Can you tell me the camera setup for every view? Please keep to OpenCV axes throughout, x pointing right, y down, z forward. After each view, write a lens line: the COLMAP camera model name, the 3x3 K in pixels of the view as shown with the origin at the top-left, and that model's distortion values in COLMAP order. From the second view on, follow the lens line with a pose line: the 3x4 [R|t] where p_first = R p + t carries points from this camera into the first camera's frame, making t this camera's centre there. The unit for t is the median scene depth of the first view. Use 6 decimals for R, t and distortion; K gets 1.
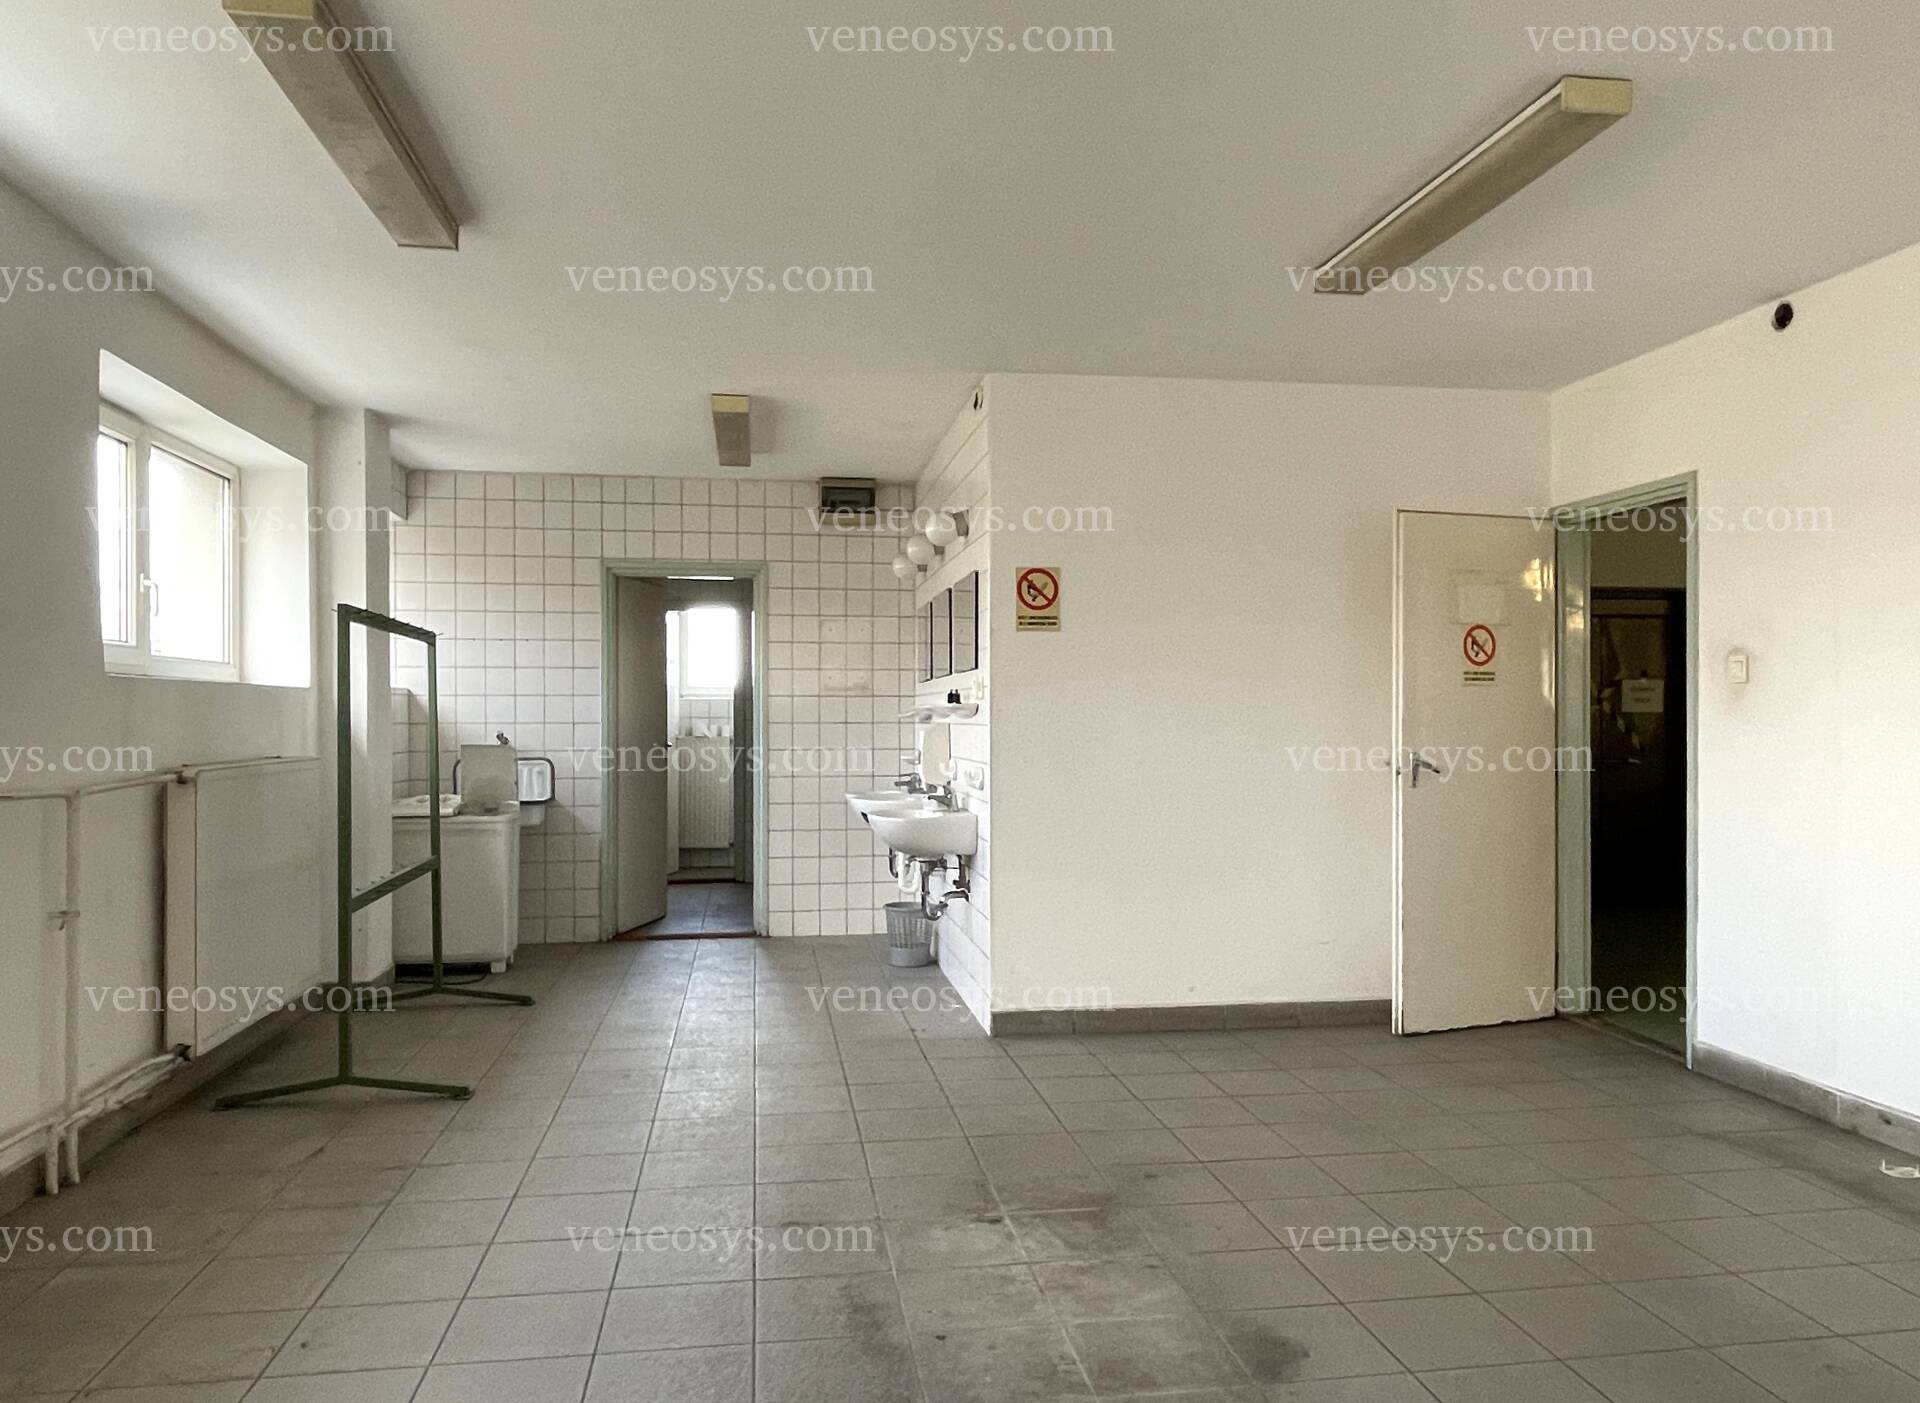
lens RADIAL K [[1374.2, 0, 961.8], [0, 1374.2, 709.7], [0, 0, 1]] dist [0.000335, 0.000217]
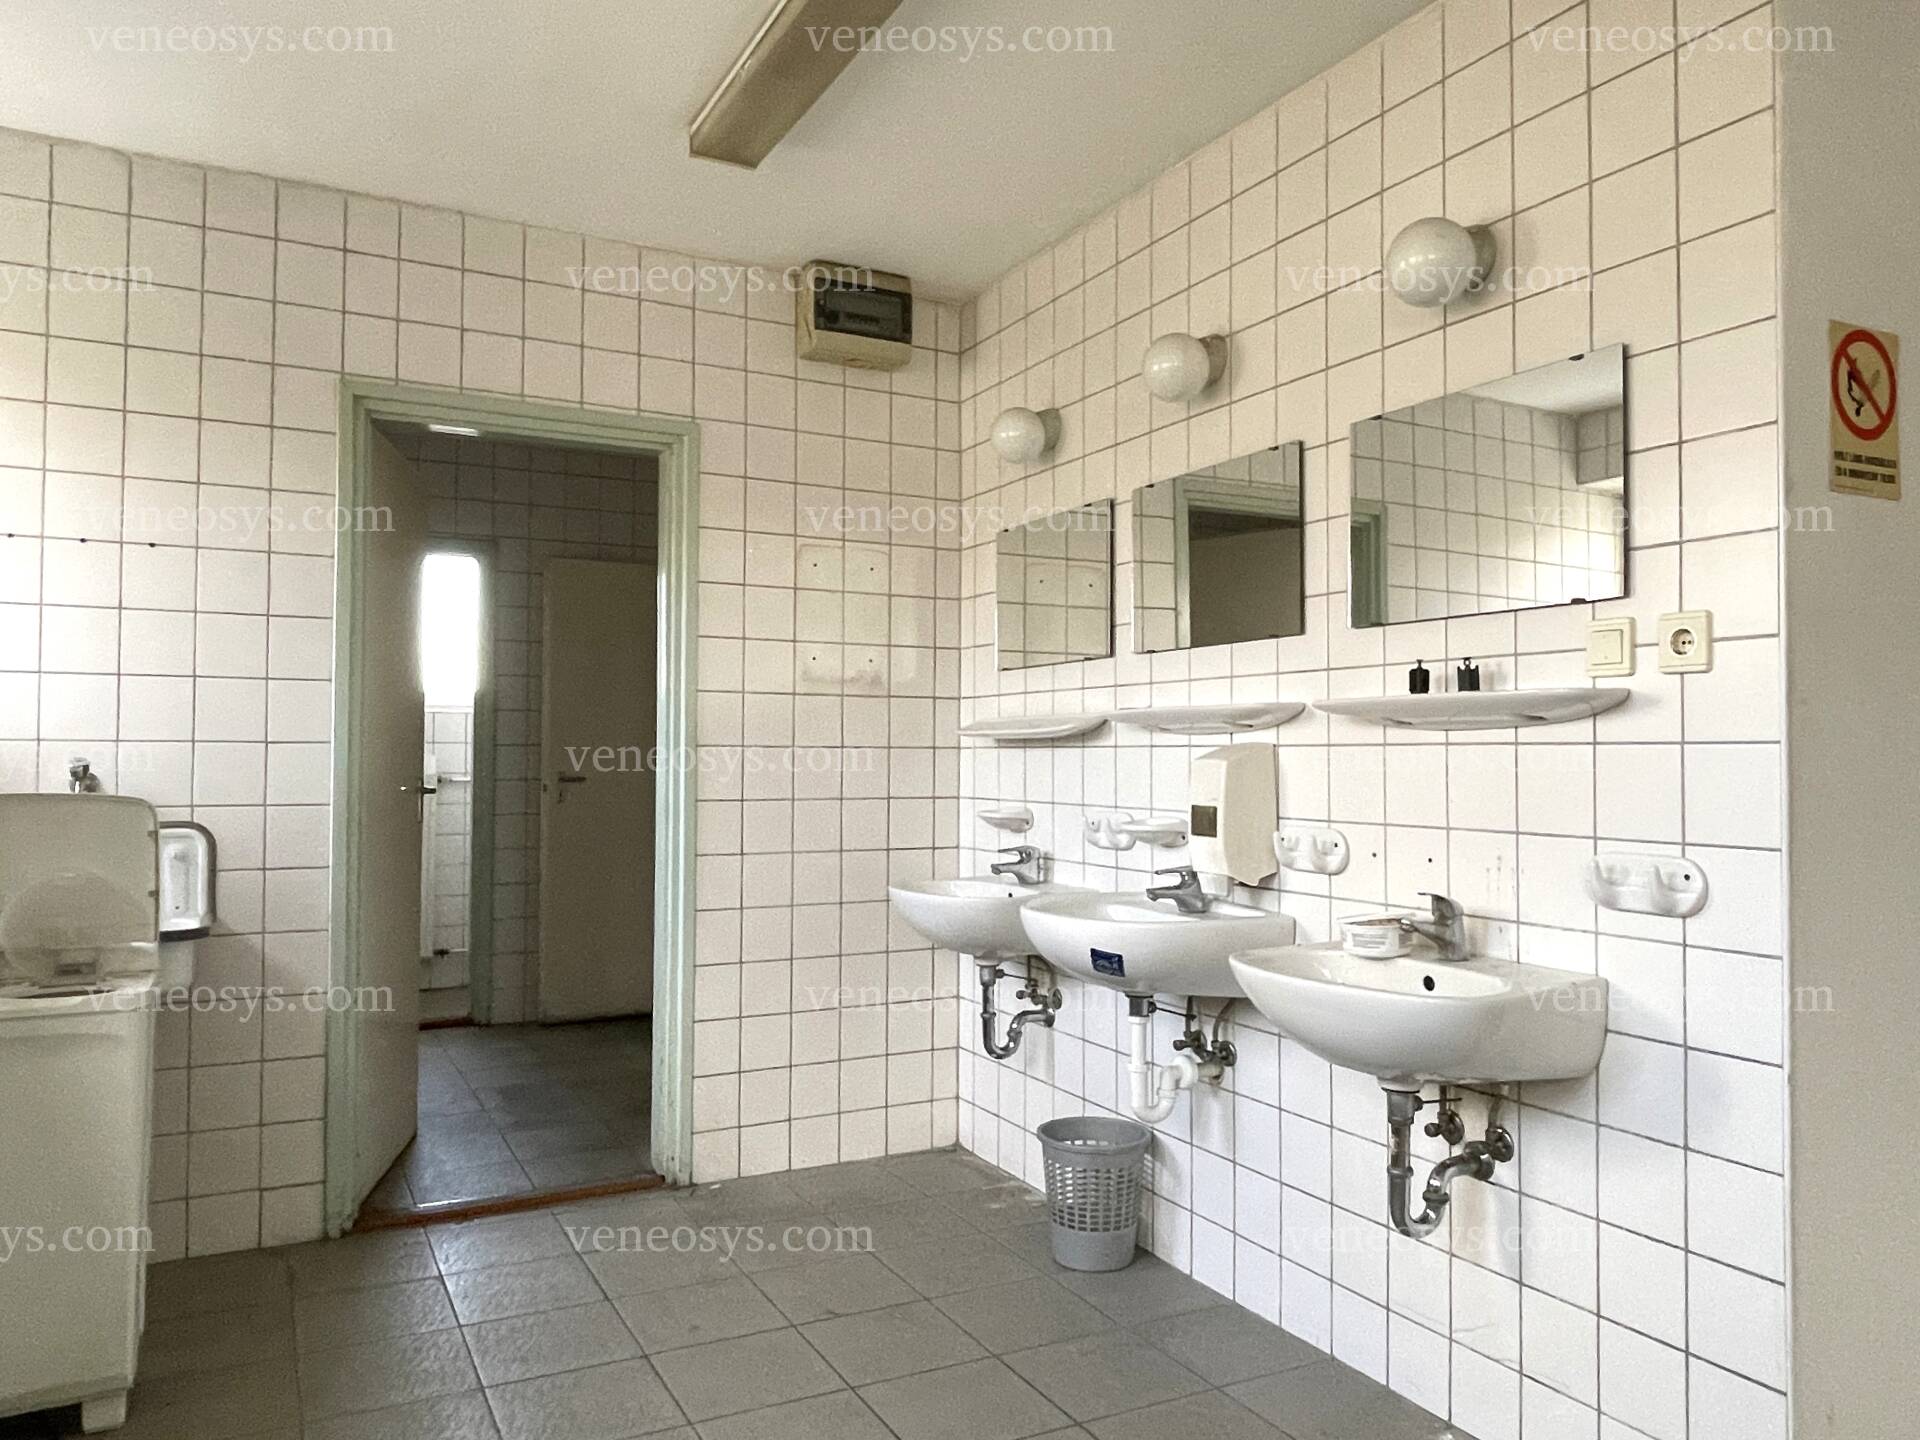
lens RADIAL K [[1360.3, 0, 959.2], [0, 1360.3, 718.4], [0, 0, 1]] dist [-0.005201, -0.010489]
pose [[0.945249, 0.015354, 0.325988, -0.214935], [-0.007797, 0.999670, -0.024476, 0.011114], [-0.326256, 0.020594, 0.945057, 0.520444]]
